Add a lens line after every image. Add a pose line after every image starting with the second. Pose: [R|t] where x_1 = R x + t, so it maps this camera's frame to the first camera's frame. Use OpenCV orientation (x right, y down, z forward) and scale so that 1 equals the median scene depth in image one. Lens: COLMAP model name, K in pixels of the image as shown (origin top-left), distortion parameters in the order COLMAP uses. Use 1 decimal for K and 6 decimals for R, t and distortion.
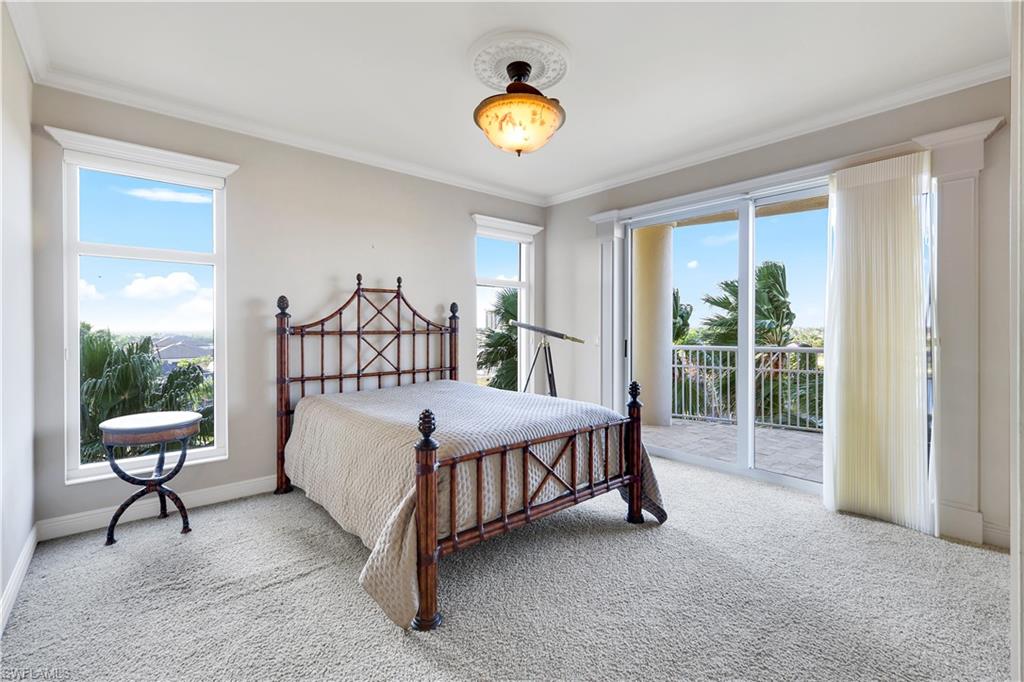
lens RADIAL K [[450.6, 0, 521.2], [0, 450.6, 324.5], [0, 0, 1]] dist [0.004719, 0.000095]
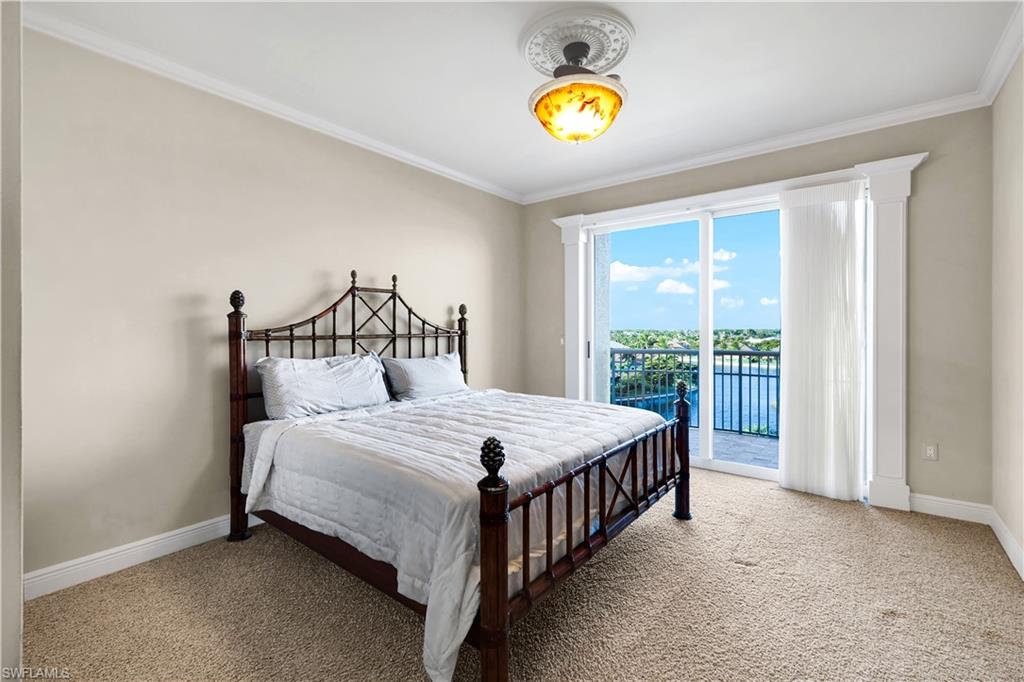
lens RADIAL K [[421.6, 0, 508.6], [0, 421.6, 331.4], [0, 0, 1]] dist [0.002106, -0.000337]
pose [[0.982877, -0.006835, 0.184135, -0.203632], [0.005143, 0.999940, 0.009669, 0.000652], [-0.184190, -0.008556, 0.982853, 0.126852]]
